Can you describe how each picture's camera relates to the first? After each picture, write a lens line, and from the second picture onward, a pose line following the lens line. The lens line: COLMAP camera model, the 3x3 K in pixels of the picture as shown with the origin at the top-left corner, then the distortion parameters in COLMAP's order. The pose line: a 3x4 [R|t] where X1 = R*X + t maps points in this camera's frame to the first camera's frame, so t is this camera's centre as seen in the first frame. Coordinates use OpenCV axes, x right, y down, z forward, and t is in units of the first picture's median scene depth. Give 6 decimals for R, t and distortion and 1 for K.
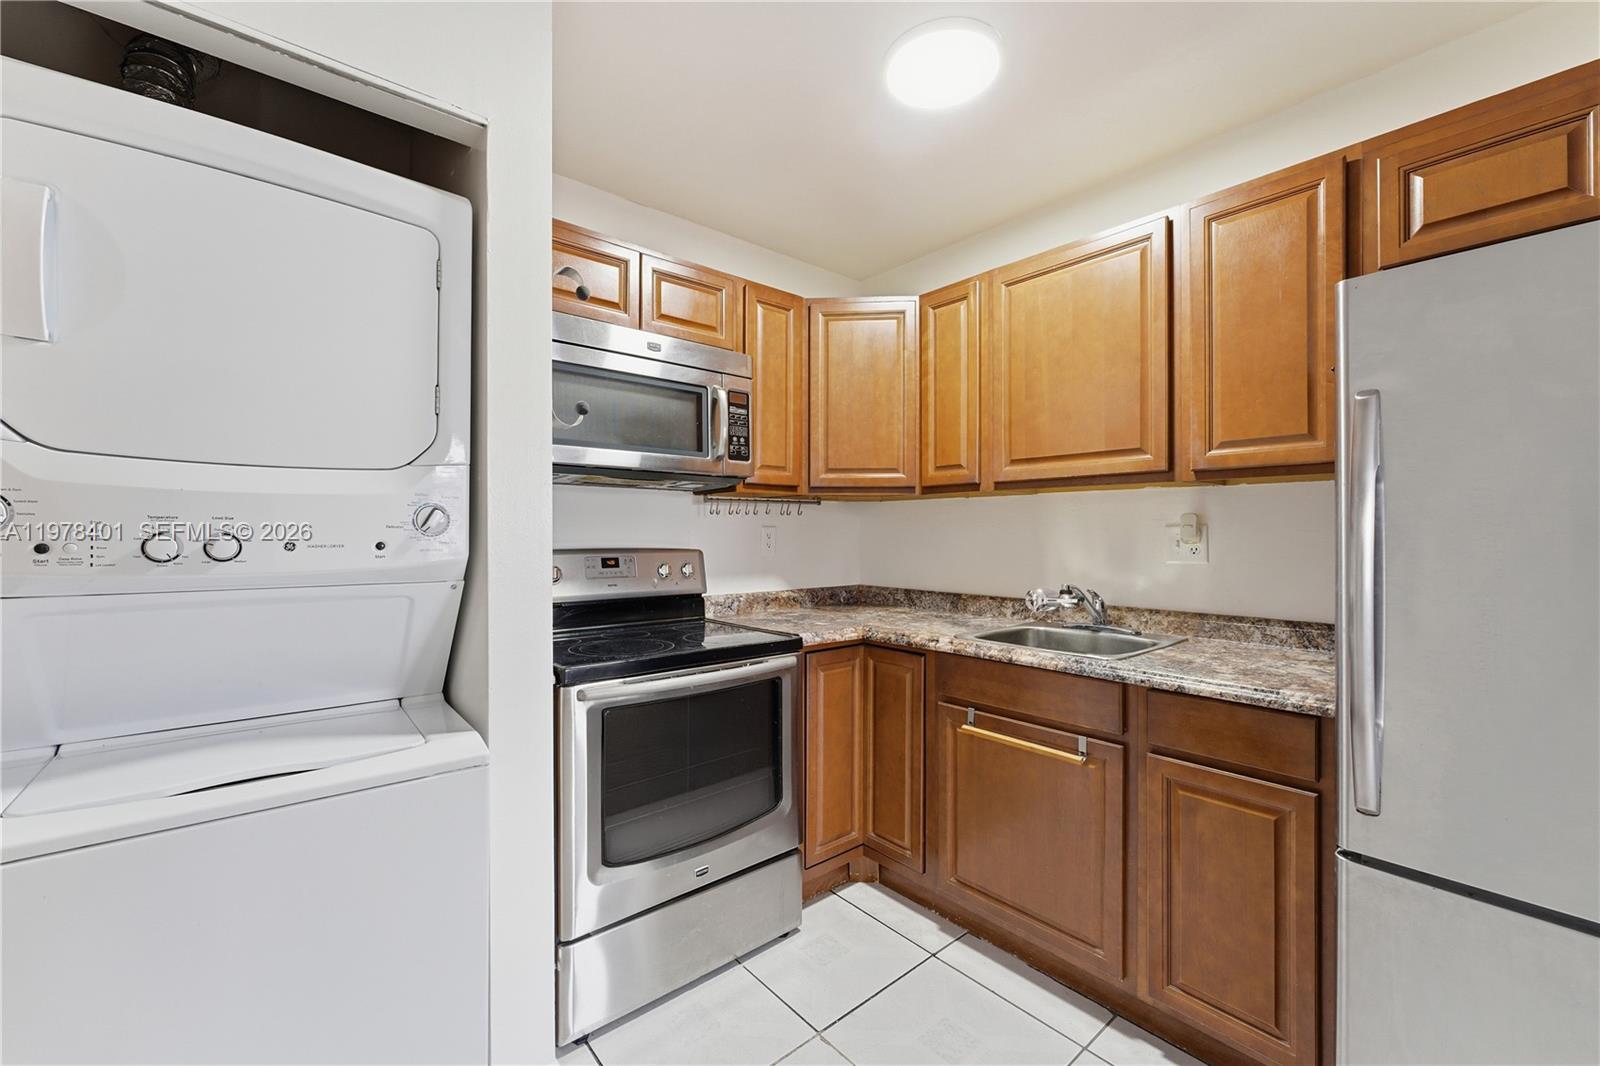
lens RADIAL K [[647.1, 0, 798.1], [0, 647.1, 534.3], [0, 0, 1]] dist [-0.004731, 0.002143]
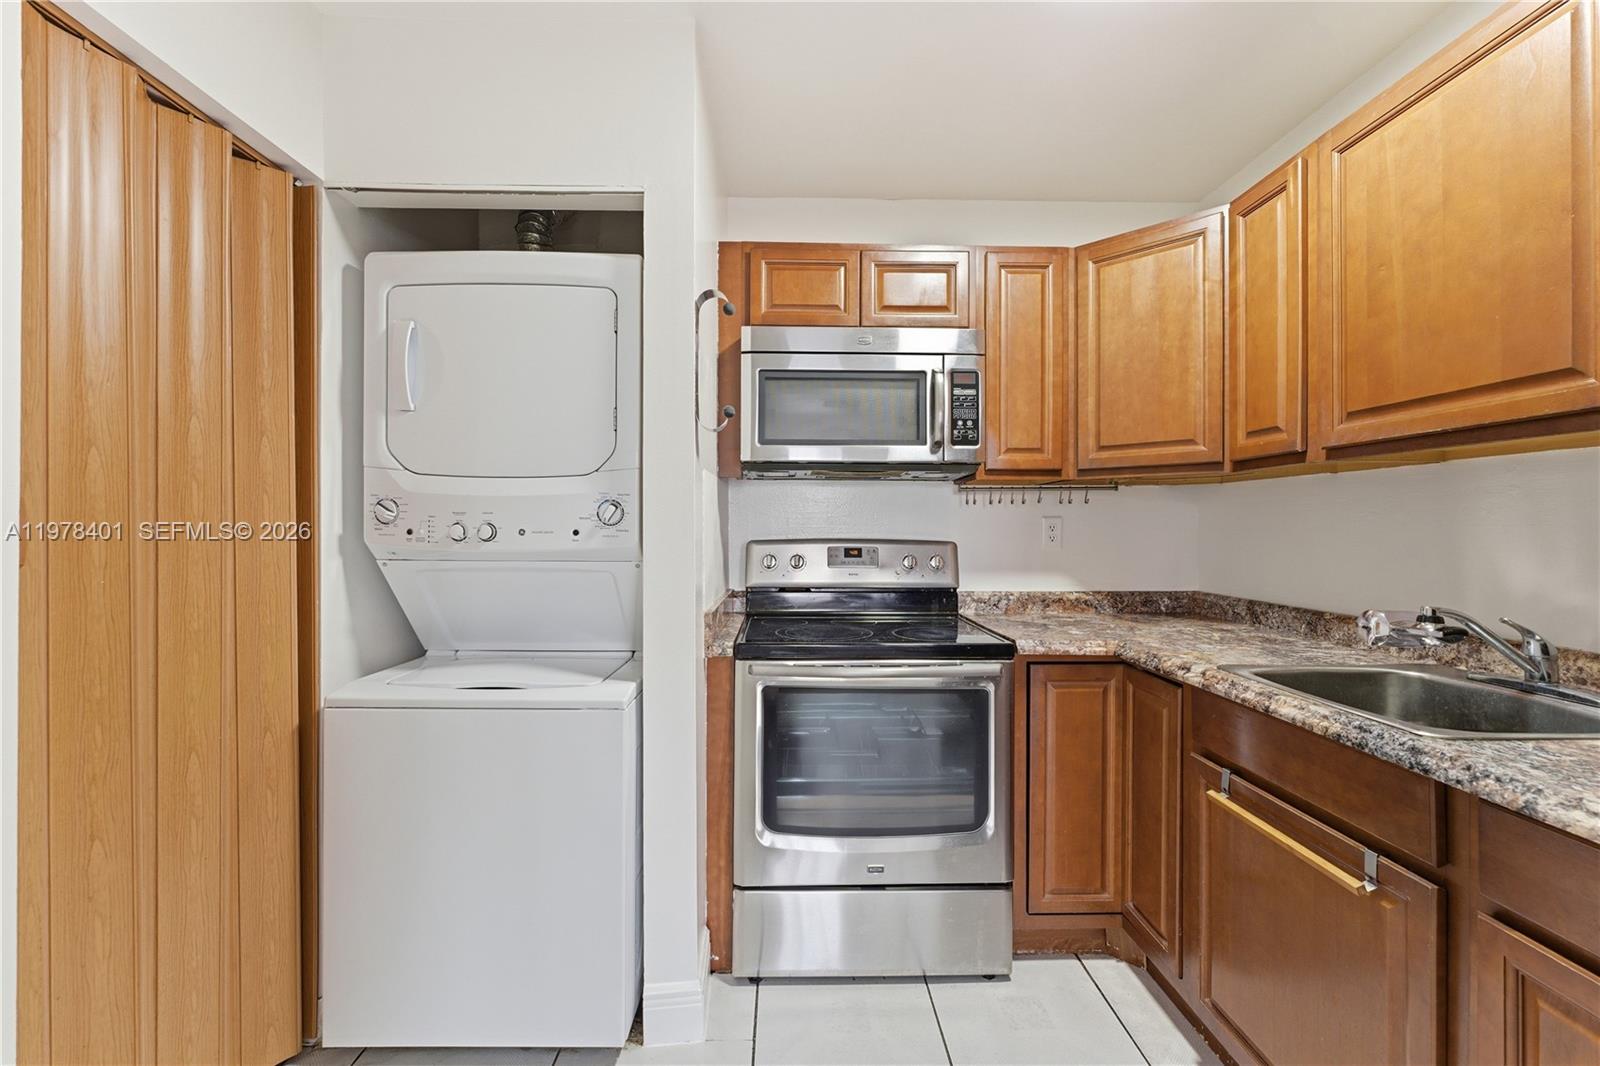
lens RADIAL K [[647.1, 0, 799.3], [0, 647.1, 526.1], [0, 0, 1]] dist [-0.004731, 0.002143]
pose [[0.778240, 0.000712, -0.627967, 0.302796], [-0.002415, 0.999995, -0.001859, 0.003195], [0.627963, 0.002963, 0.778238, 0.132144]]
